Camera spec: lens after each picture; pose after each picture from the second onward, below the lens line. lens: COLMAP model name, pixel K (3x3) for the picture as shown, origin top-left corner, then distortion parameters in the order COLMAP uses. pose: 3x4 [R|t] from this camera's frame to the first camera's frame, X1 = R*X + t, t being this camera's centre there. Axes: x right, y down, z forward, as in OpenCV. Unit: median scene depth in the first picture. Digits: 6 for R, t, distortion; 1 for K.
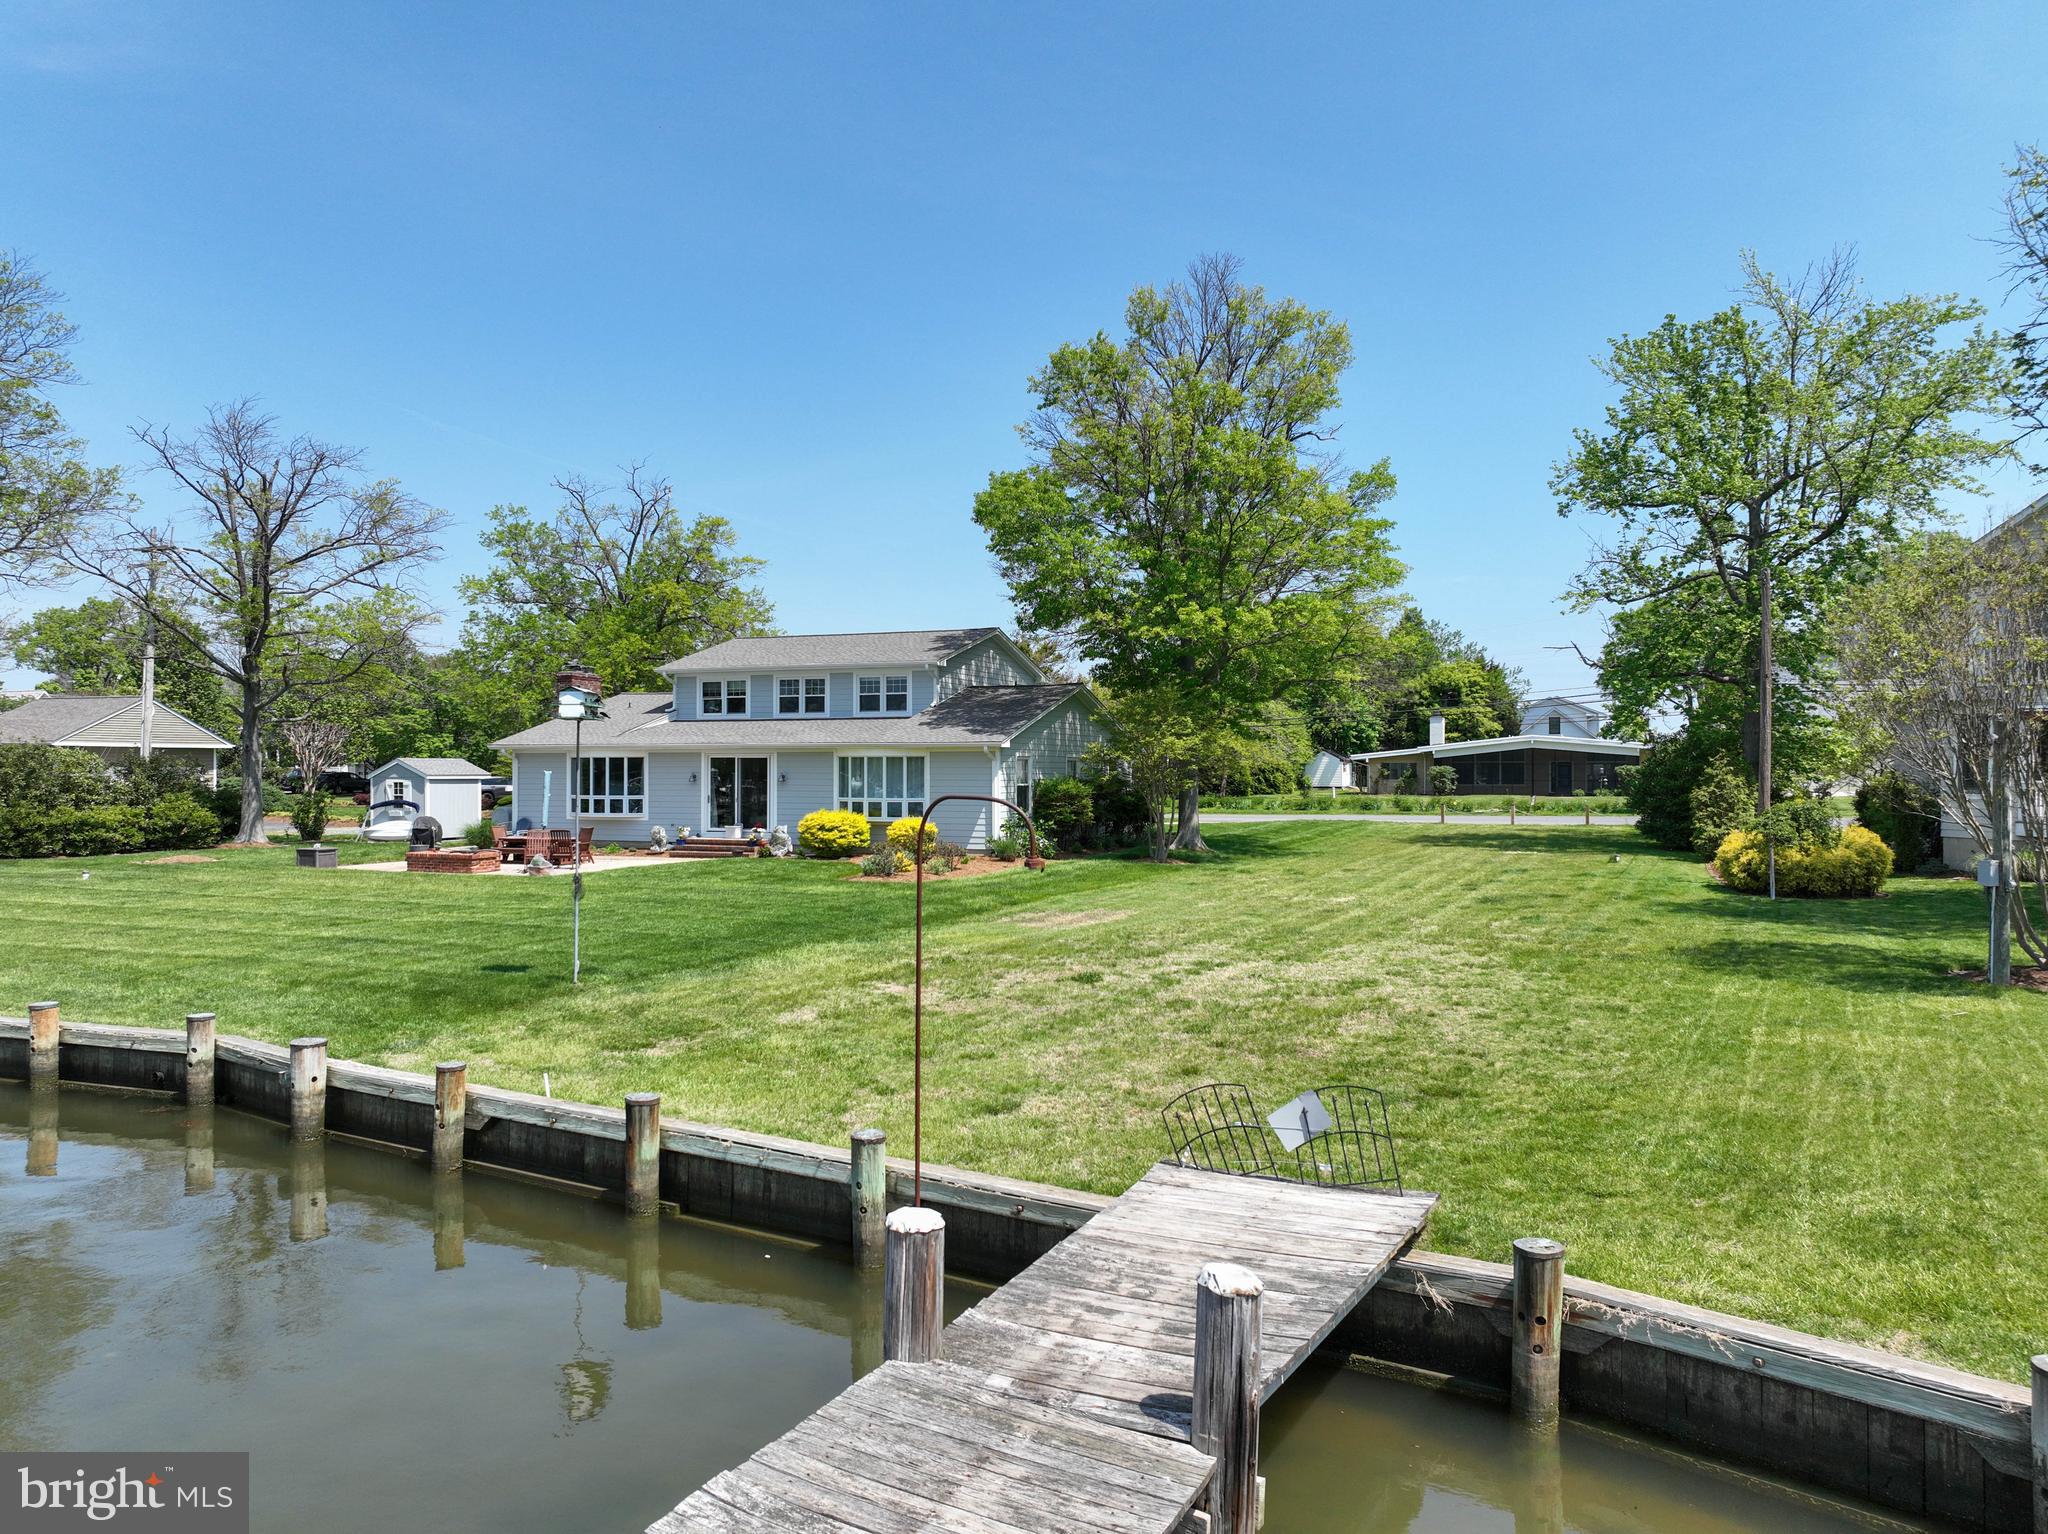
lens RADIAL K [[1444.1, 0, 1029.4], [0, 1444.1, 764.7], [0, 0, 1]] dist [-0.005392, 0.020561]
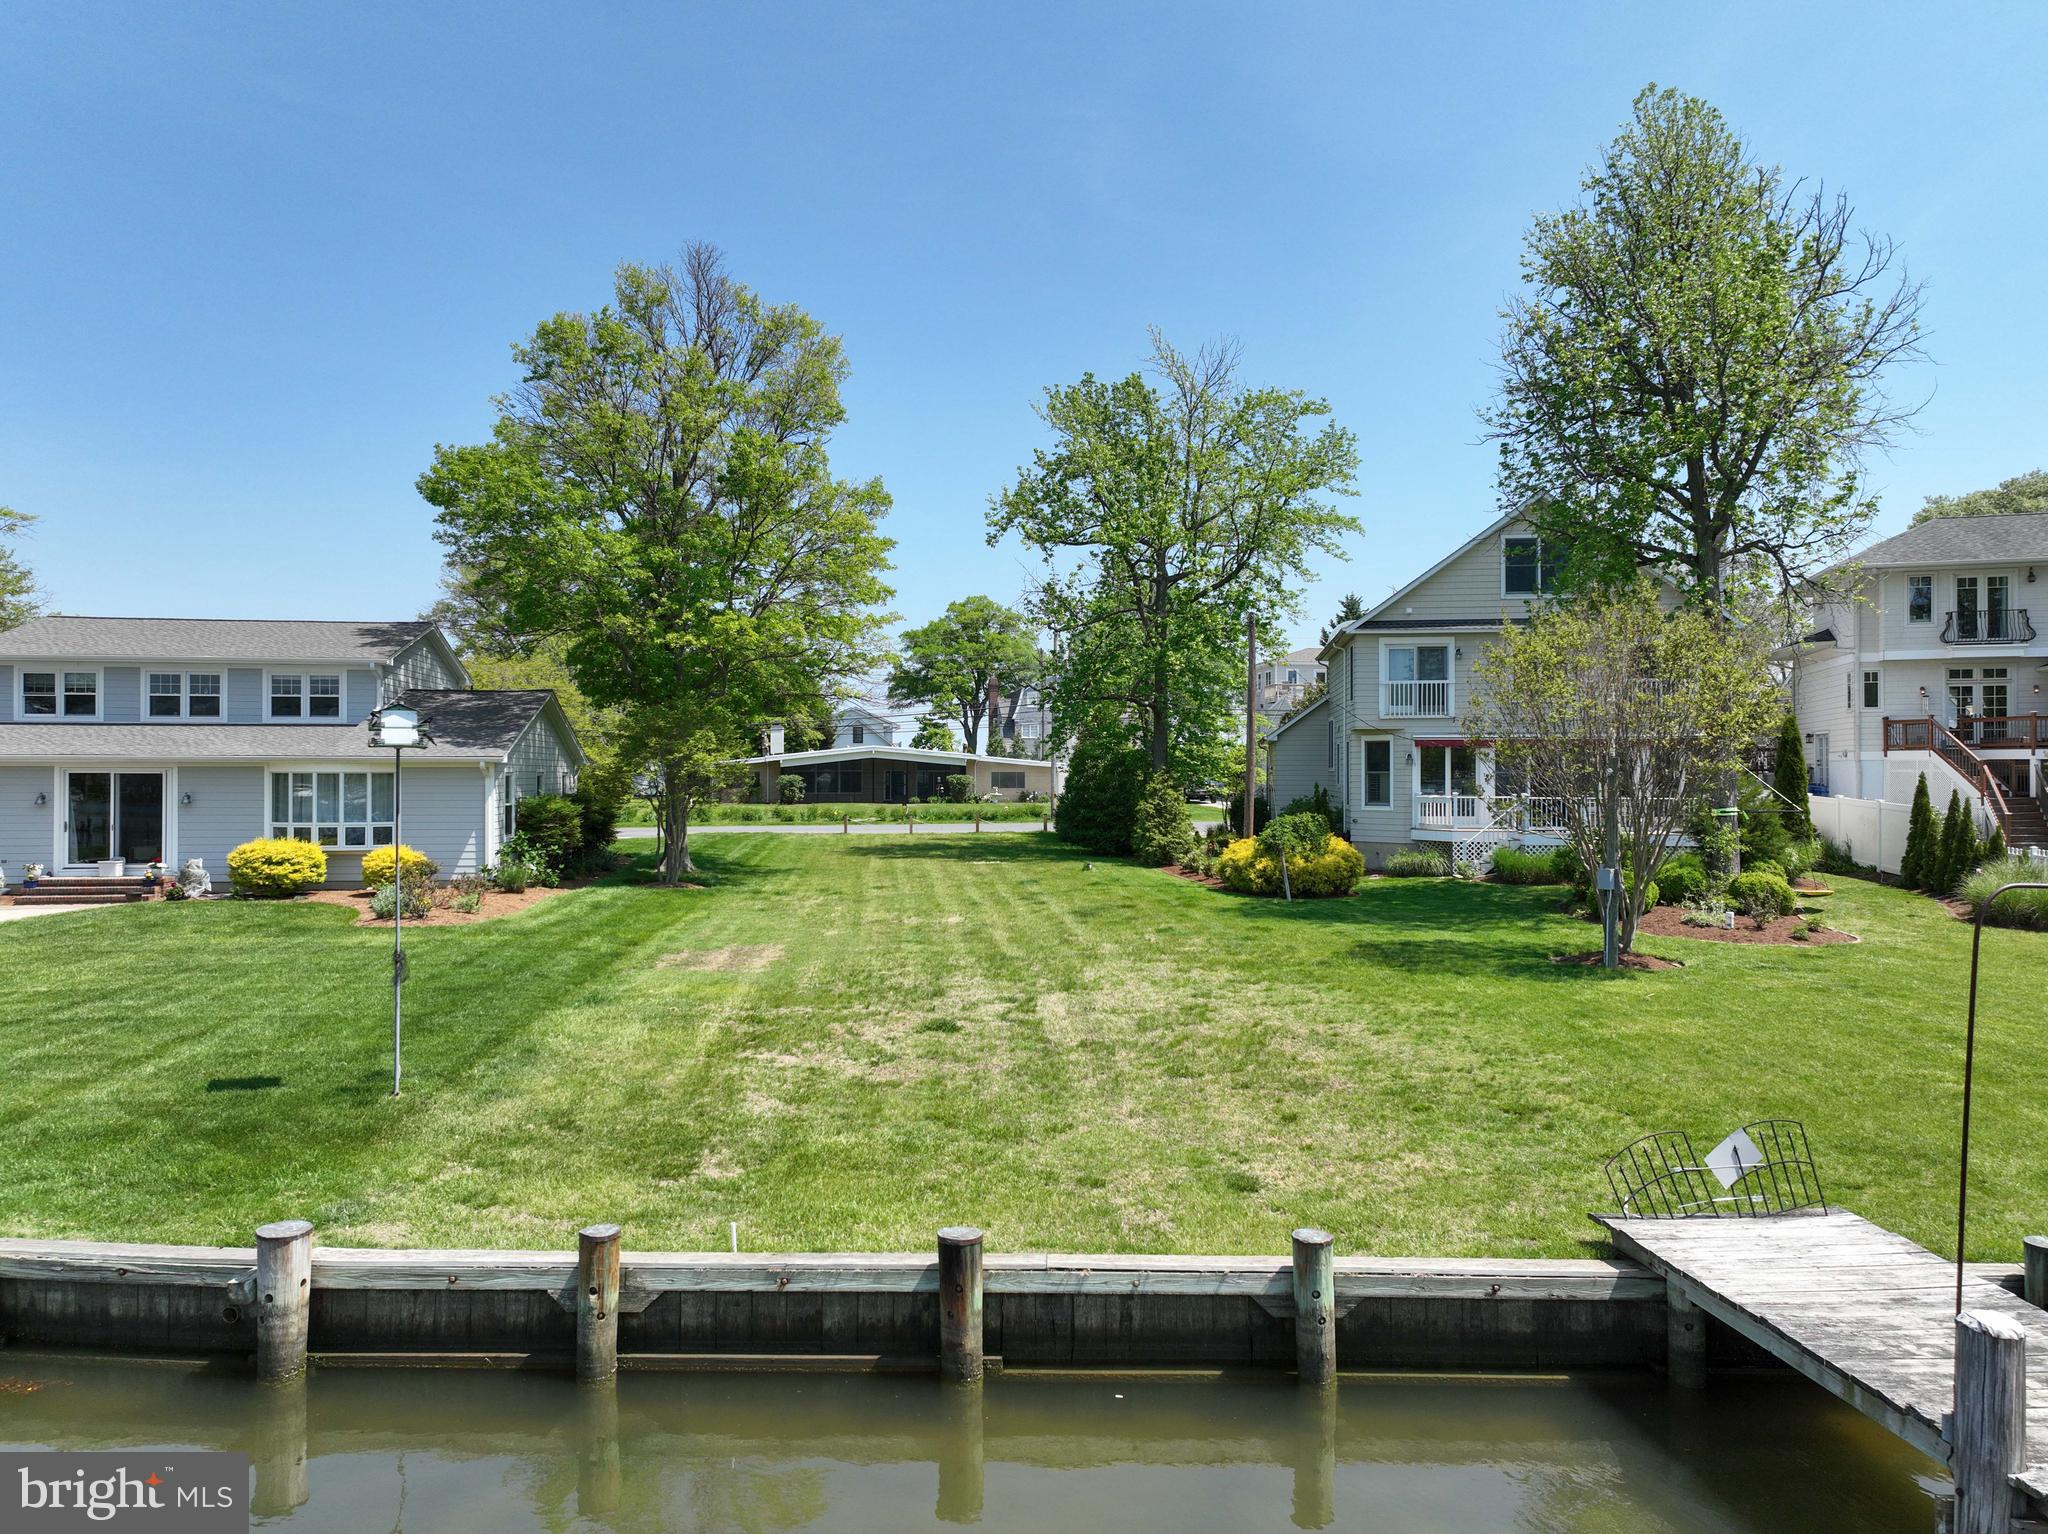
lens RADIAL K [[1444.1, 0, 1036.2], [0, 1444.1, 764.5], [0, 0, 1]] dist [-0.005392, 0.020561]
pose [[0.863085, 0.003357, 0.505047, -0.167979], [-0.002129, 0.999993, -0.003009, -0.008288], [-0.505053, 0.001522, 0.863087, 0.072097]]
